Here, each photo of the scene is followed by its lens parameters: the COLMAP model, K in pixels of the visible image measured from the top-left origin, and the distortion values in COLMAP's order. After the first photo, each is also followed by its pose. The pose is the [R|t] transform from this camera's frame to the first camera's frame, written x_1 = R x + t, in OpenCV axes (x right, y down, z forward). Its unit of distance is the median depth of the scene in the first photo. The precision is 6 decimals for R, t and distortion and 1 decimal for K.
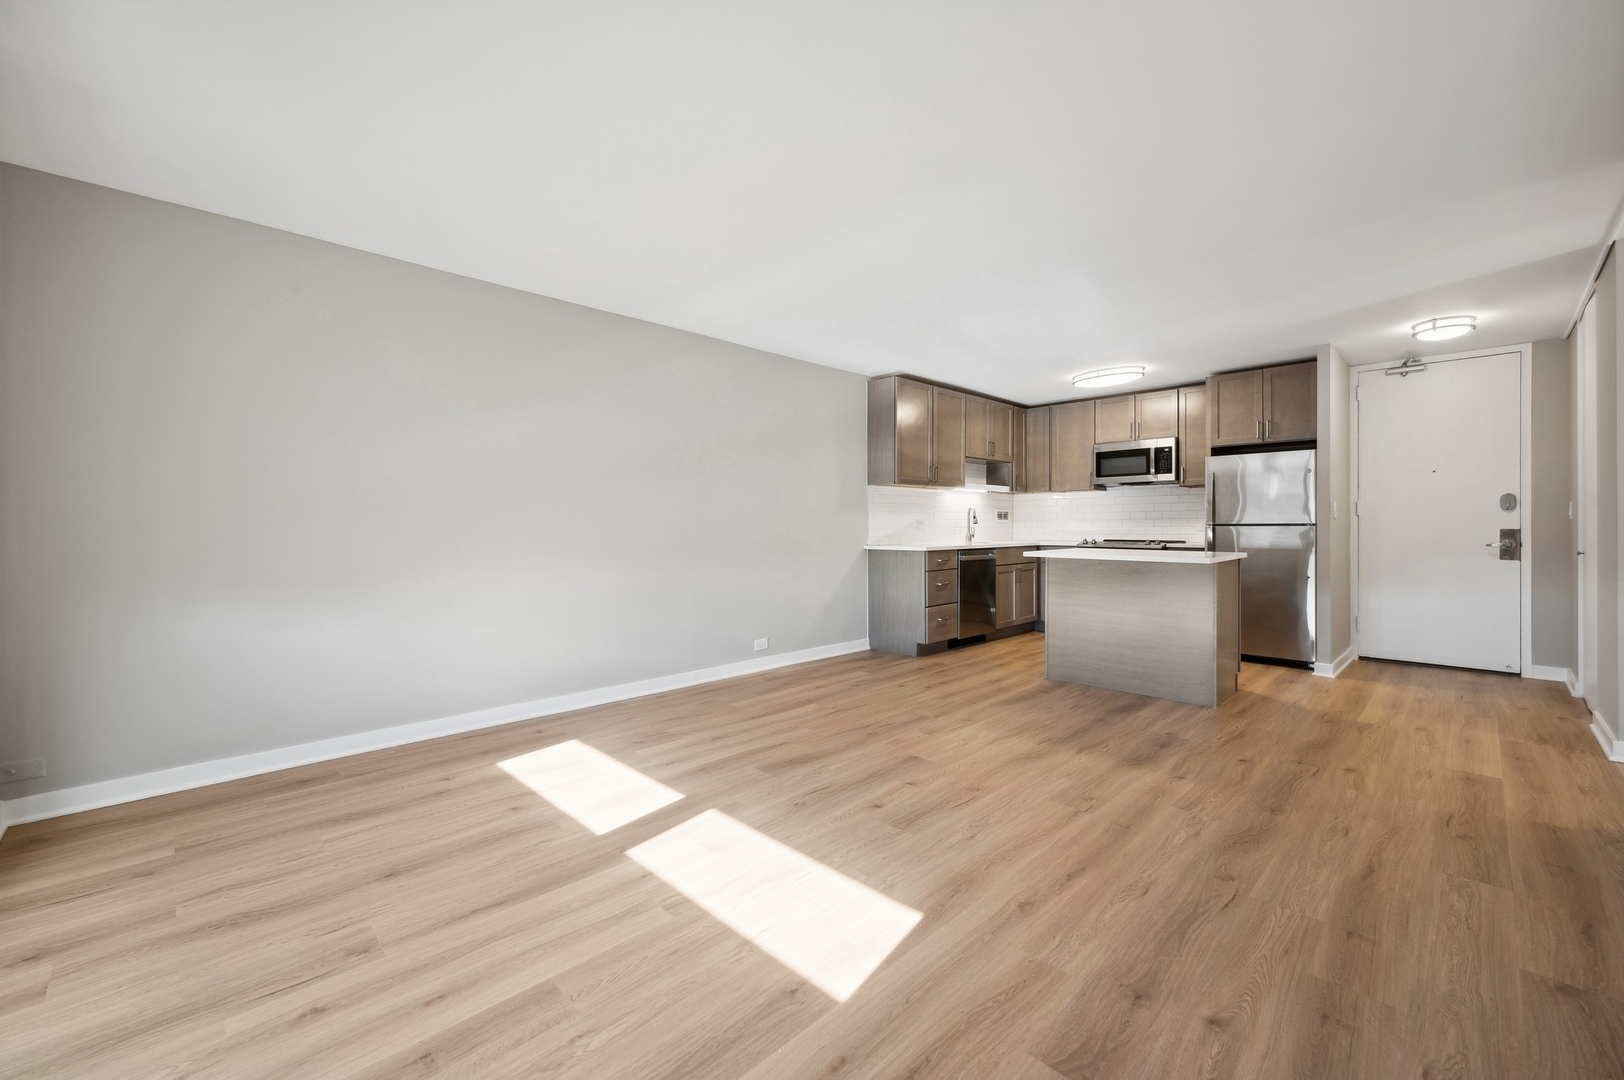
lens RADIAL K [[657.4, 0, 815.7], [0, 657.4, 533.4], [0, 0, 1]] dist [-0.001668, -0.000859]
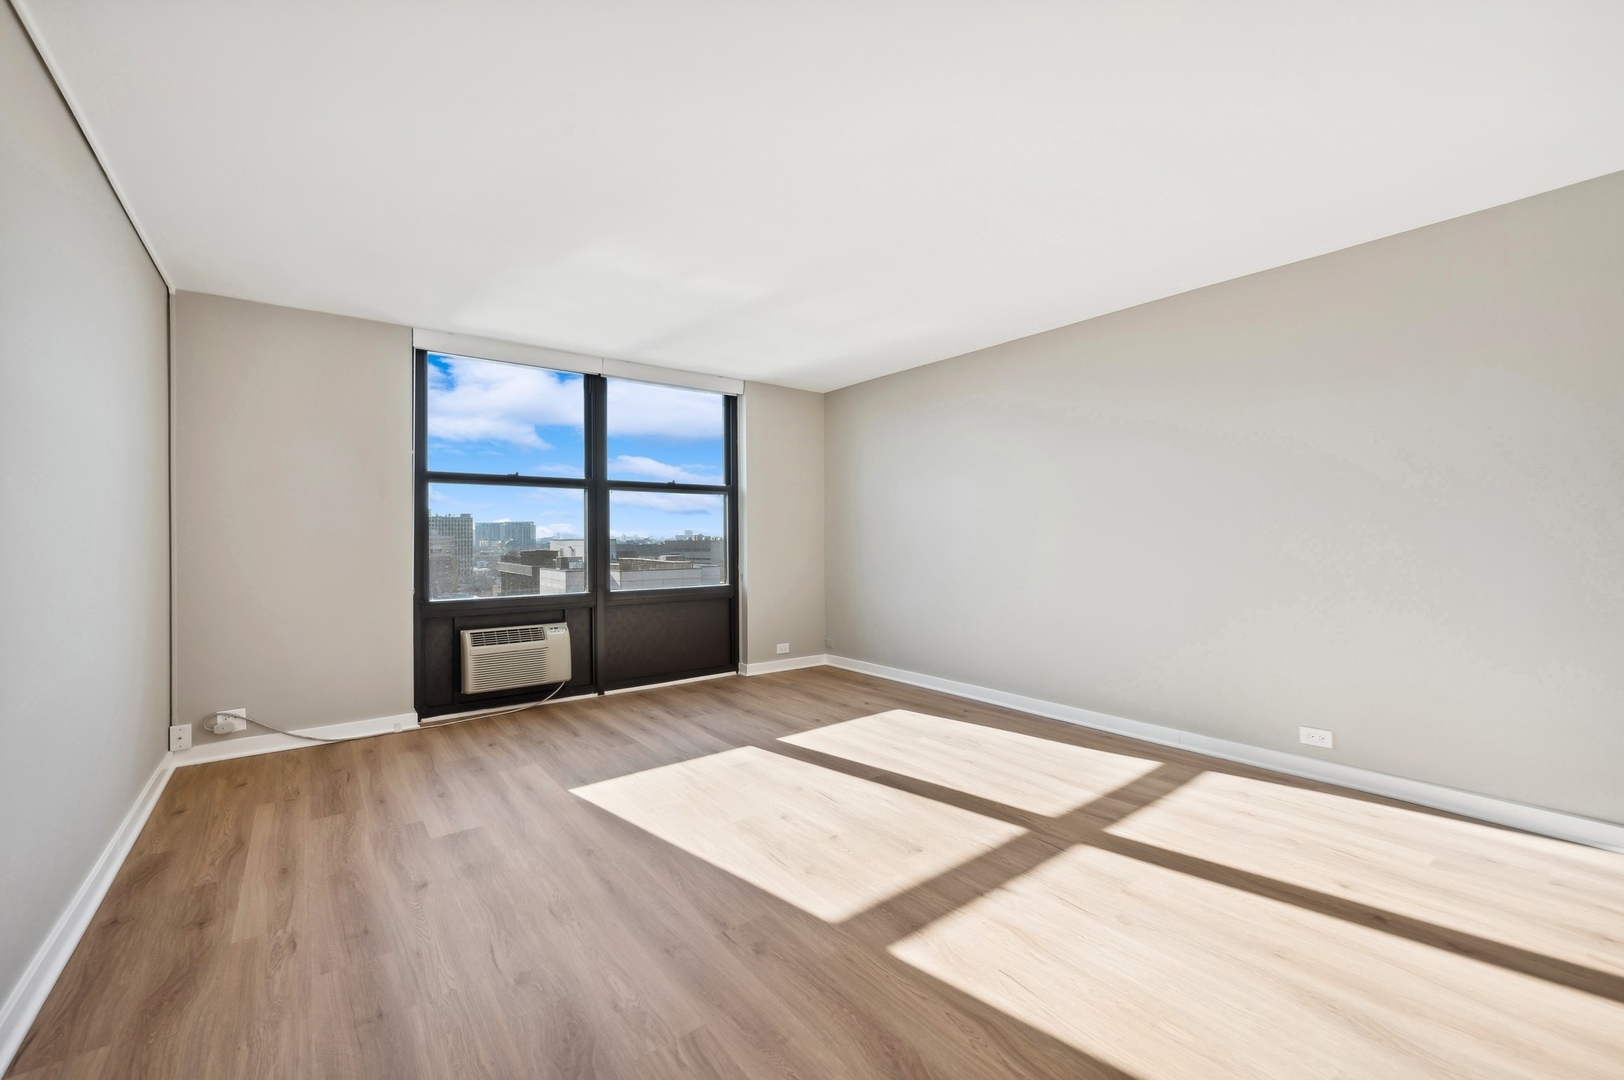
lens RADIAL K [[657.4, 0, 803.7], [0, 657.4, 541.5], [0, 0, 1]] dist [-0.001668, -0.000859]
pose [[-0.131570, 0.009981, -0.991257, 0.616509], [-0.005189, 0.999929, 0.010757, -0.018373], [0.991293, 0.006559, -0.131508, 0.642116]]
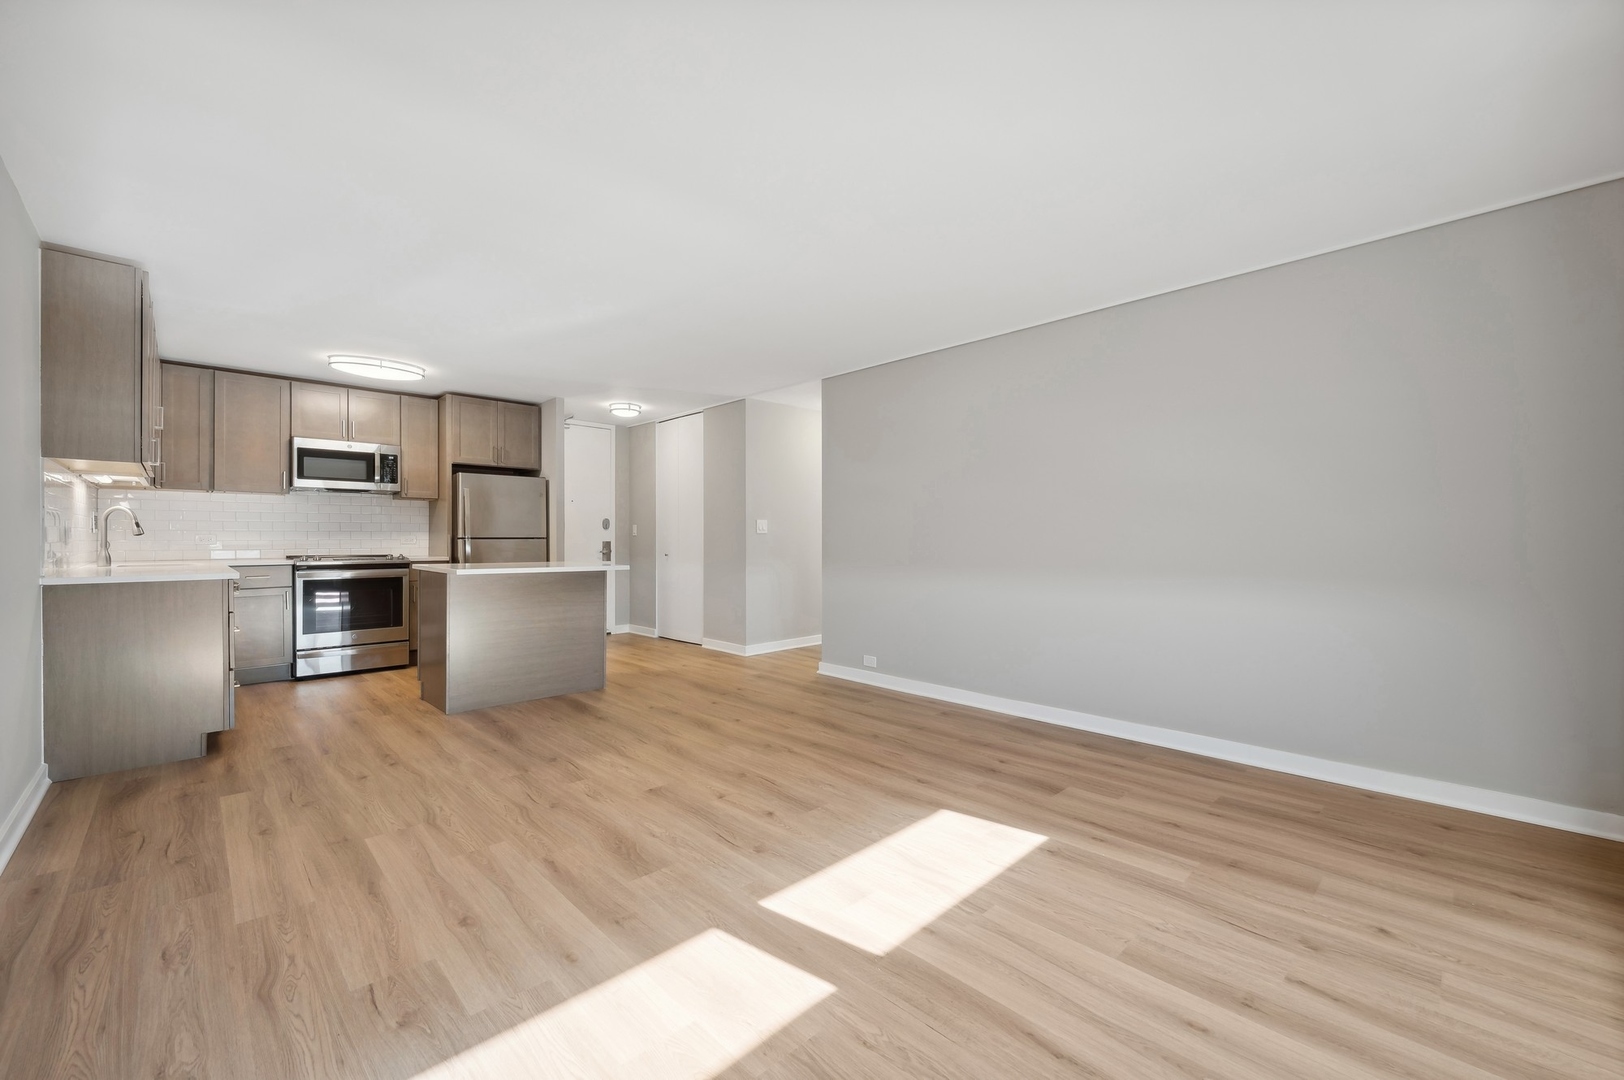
lens RADIAL K [[657.4, 0, 806.9], [0, 657.4, 538.9], [0, 0, 1]] dist [-0.001668, -0.000859]
pose [[0.009359, 0.001780, 0.999955, -0.510772], [0.010837, 0.999940, -0.001881, -0.004542], [-0.999897, 0.010854, 0.009339, 0.511728]]
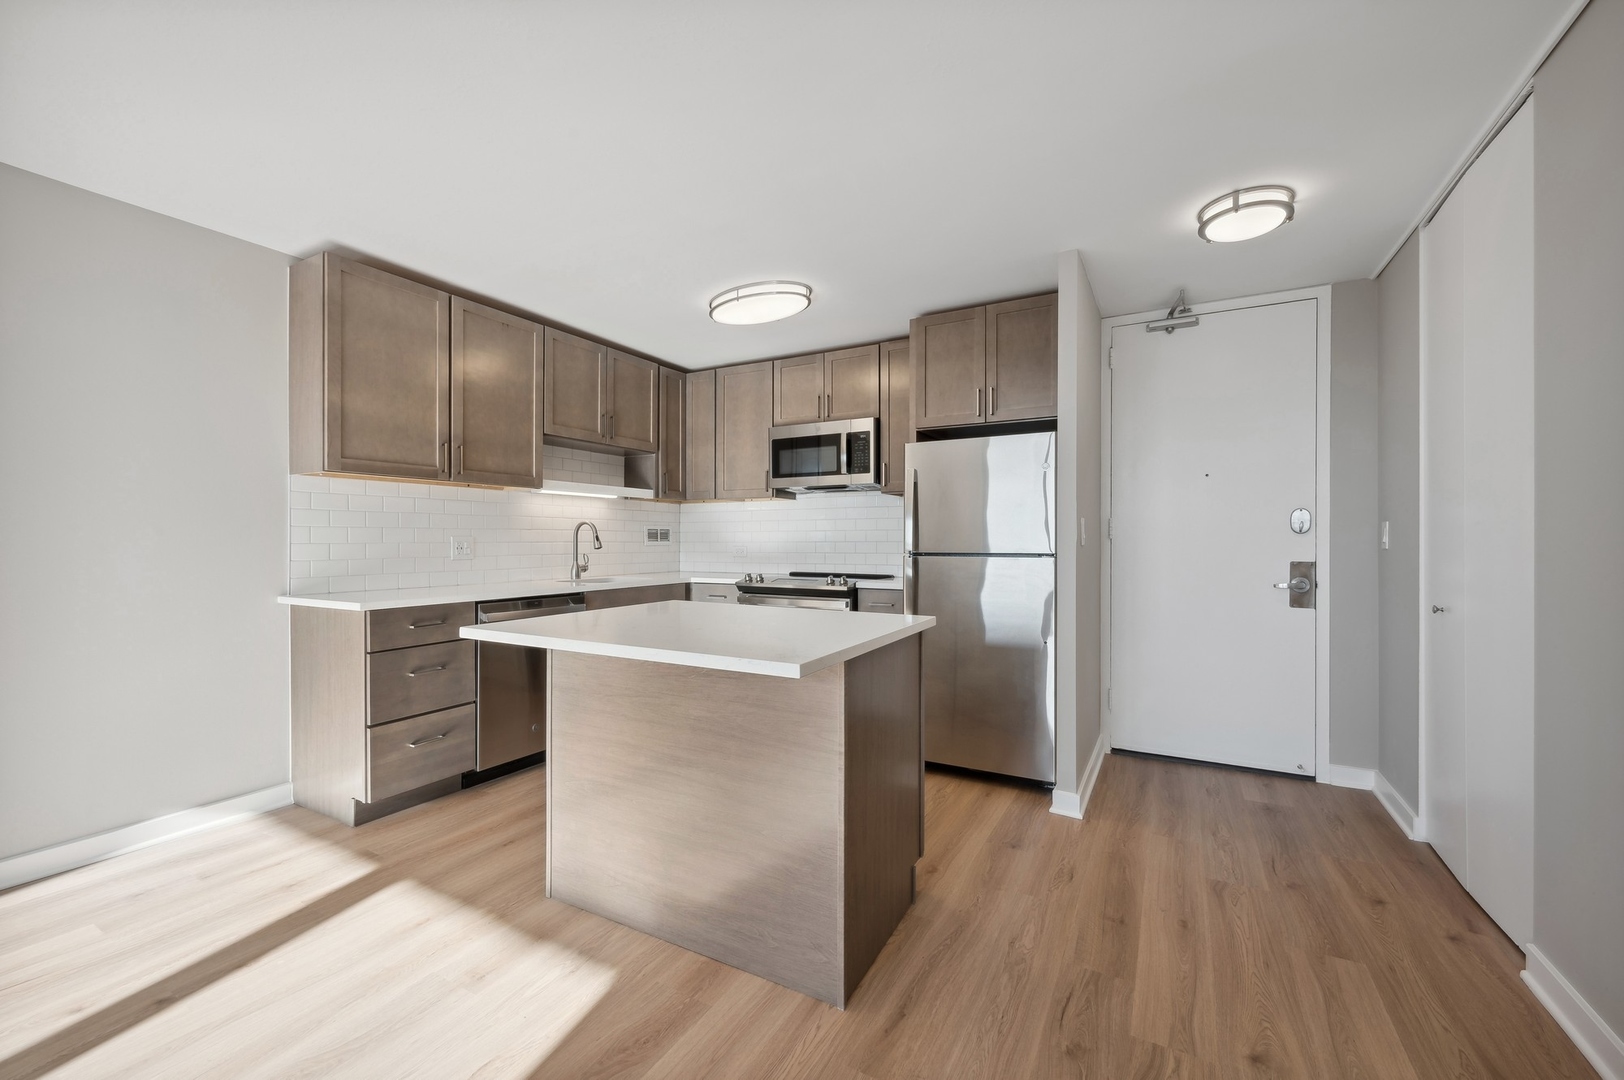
lens RADIAL K [[657.4, 0, 816.1], [0, 657.4, 553.2], [0, 0, 1]] dist [-0.001668, -0.000859]
pose [[0.958537, -0.003649, 0.284943, 0.390304], [0.001484, 0.999968, 0.007817, -0.021596], [-0.284963, -0.007070, 0.958512, 0.499161]]
